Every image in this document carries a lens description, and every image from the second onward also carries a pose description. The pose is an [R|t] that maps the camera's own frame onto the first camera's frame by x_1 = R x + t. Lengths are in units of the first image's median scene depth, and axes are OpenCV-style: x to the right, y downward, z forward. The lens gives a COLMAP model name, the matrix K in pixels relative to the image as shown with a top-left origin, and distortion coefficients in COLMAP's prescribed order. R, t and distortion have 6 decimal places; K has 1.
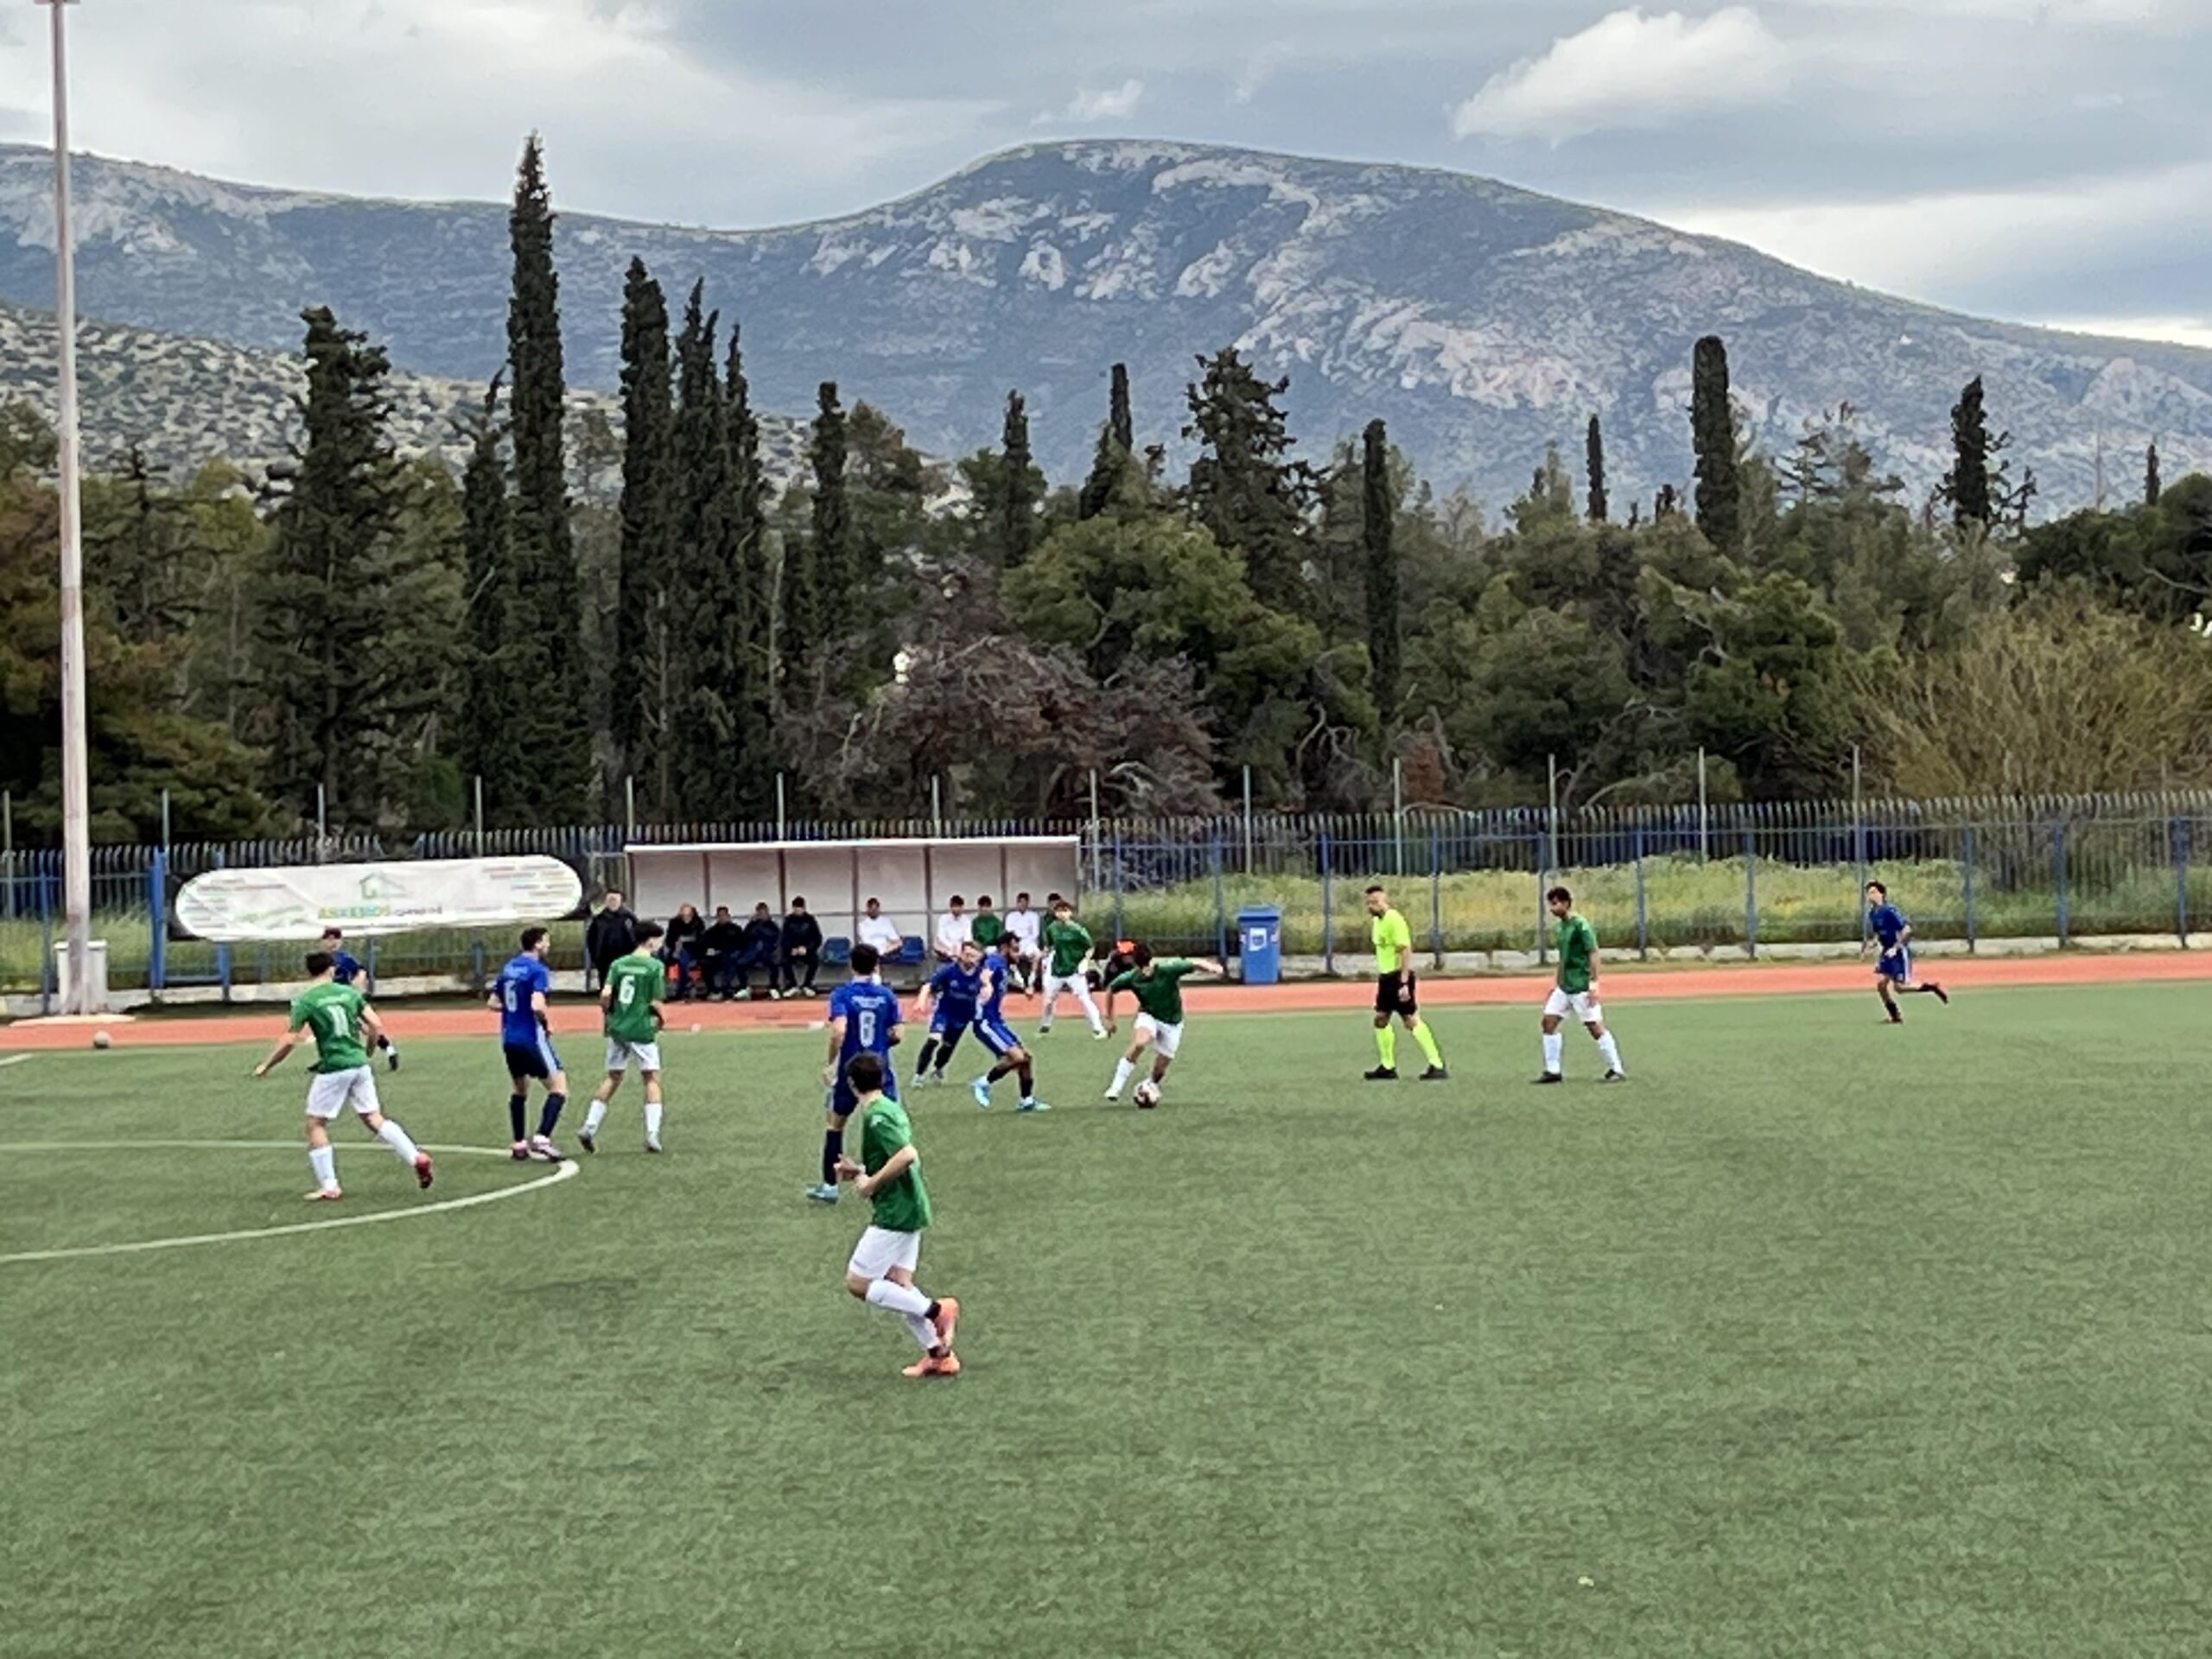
lens RADIAL K [[7657.4, 0, 1106.0], [0, 7657.4, 829.5], [0, 0, 1]] dist [0.199430, 3.232217]
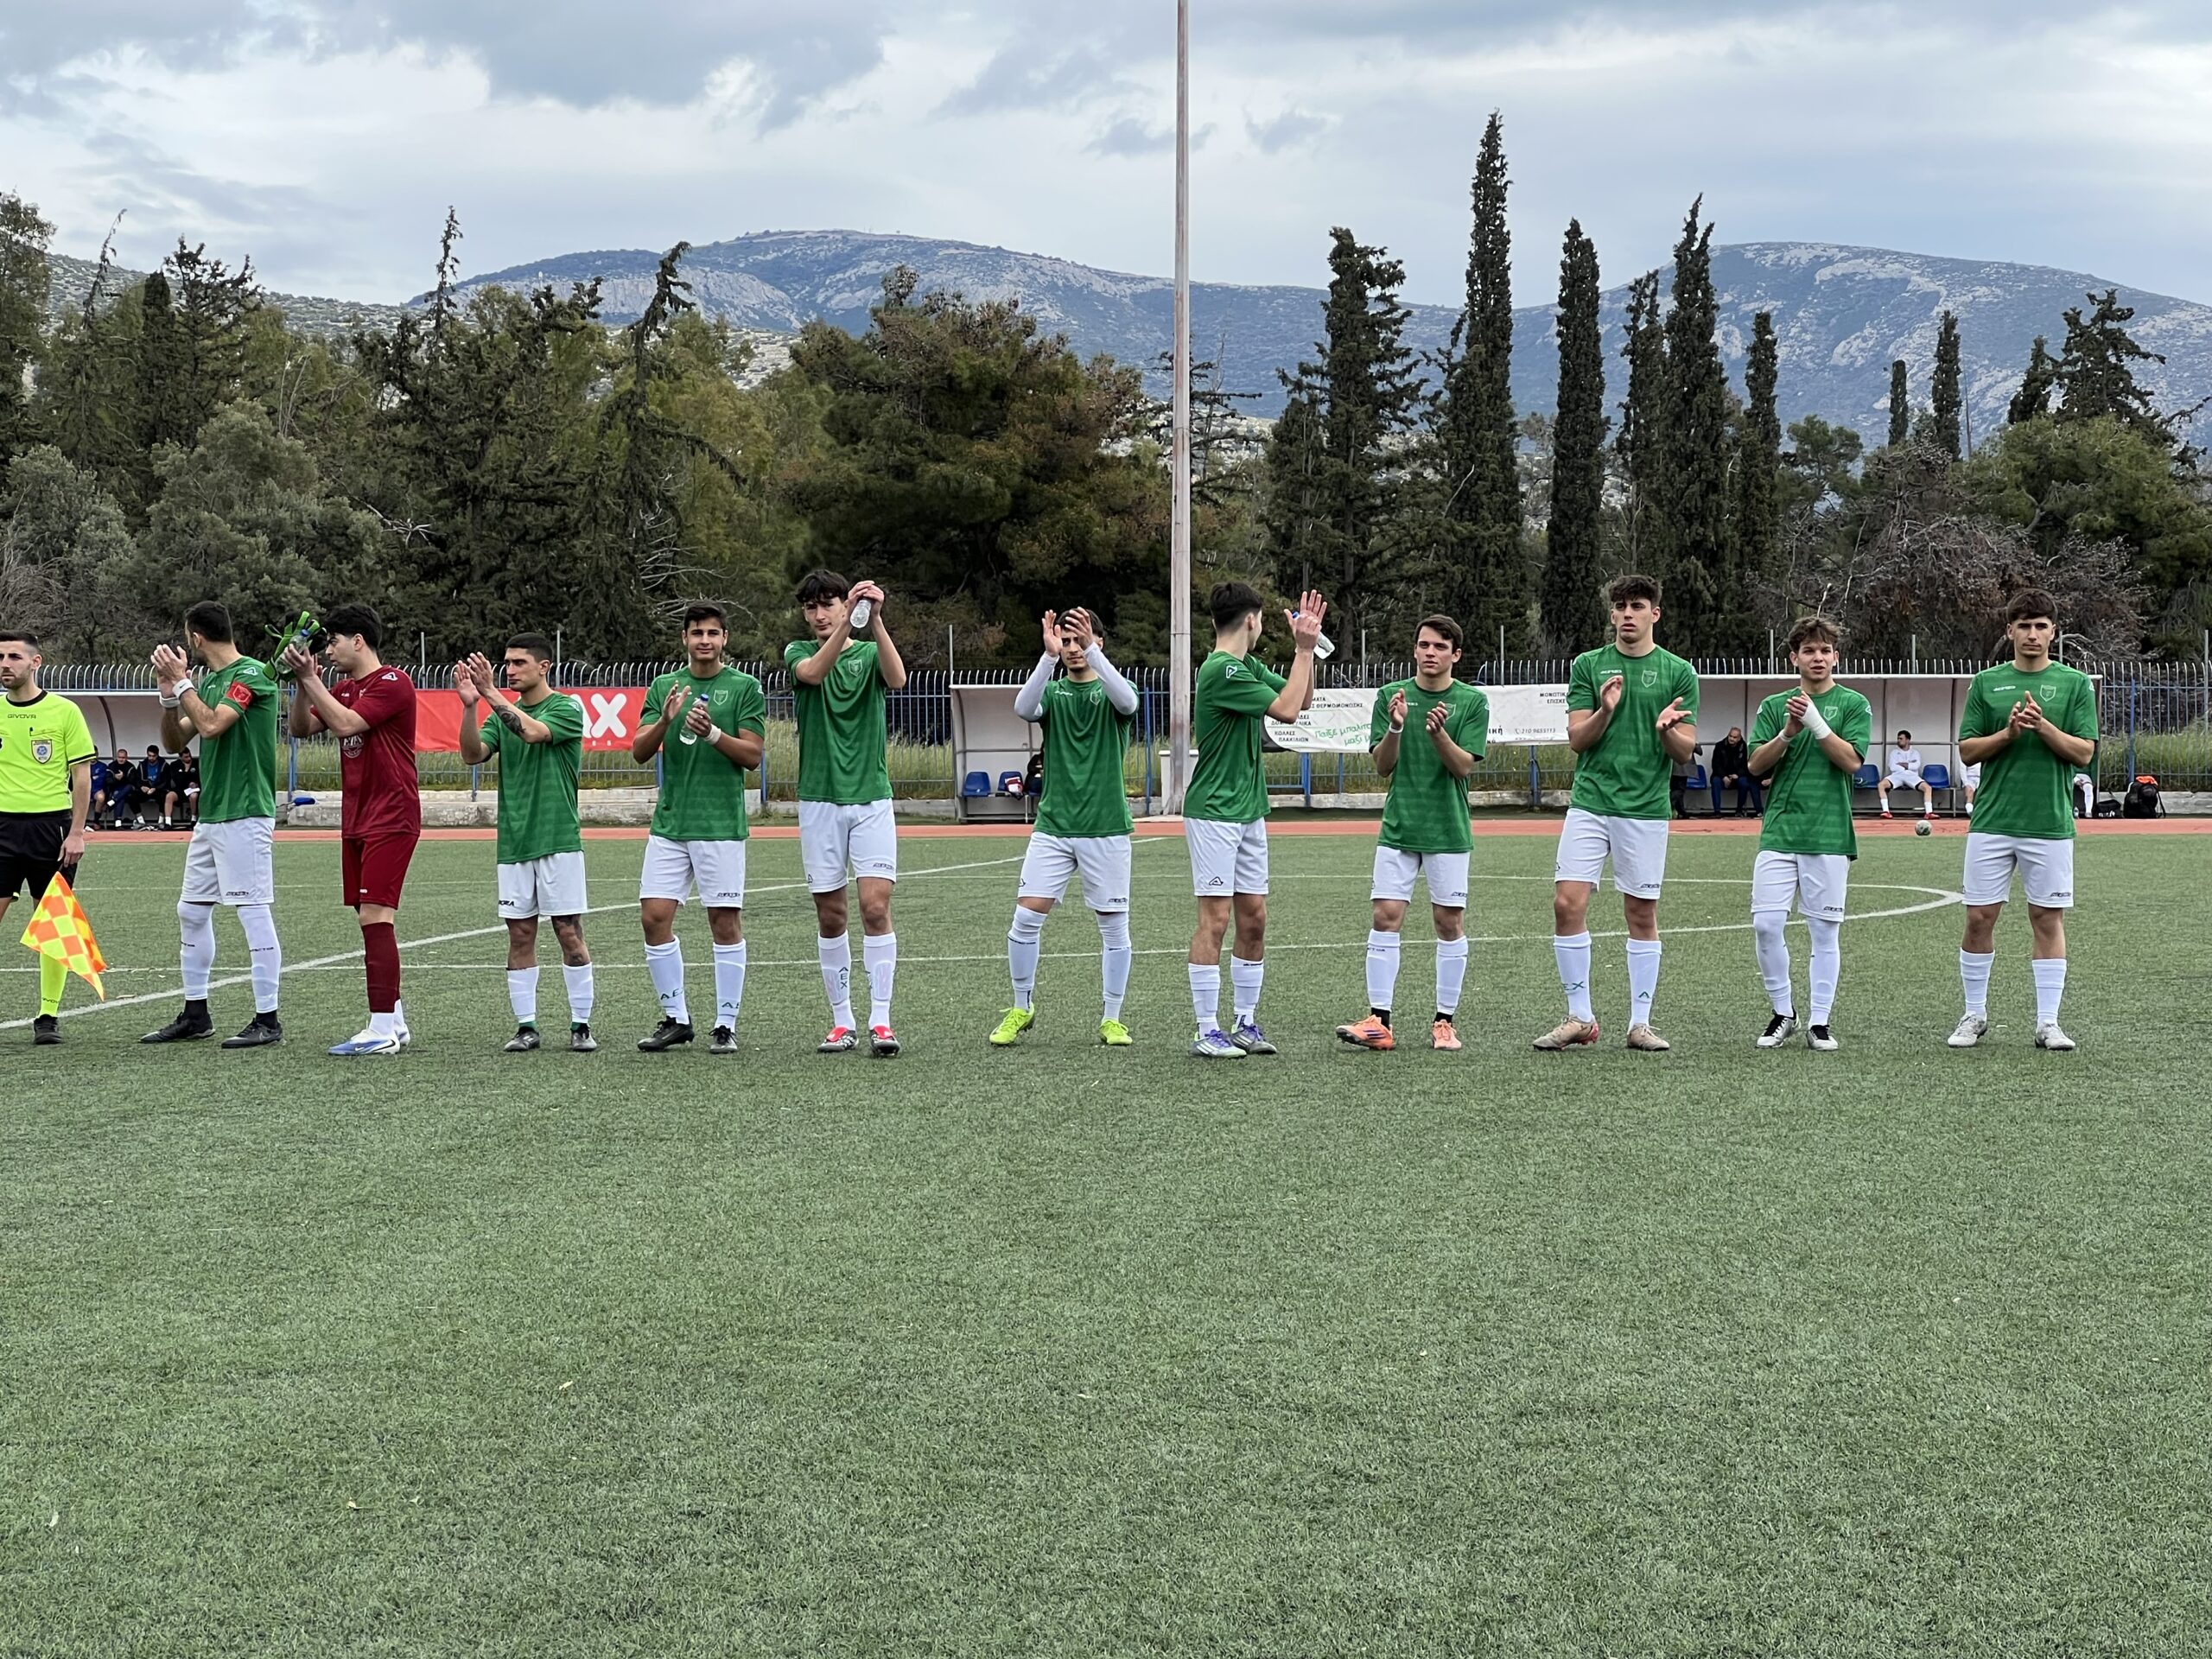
lens RADIAL K [[5343.0, 0, 1106.0], [0, 5343.0, 829.5], [0, 0, 1]] dist [0.197392, 1.318840]
pose [[0.995556, 0.024873, -0.090831, -0.063193], [-0.024770, 0.999691, 0.002258, 0.020959], [0.090859, 0.000002, 0.995864, 0.202627]]
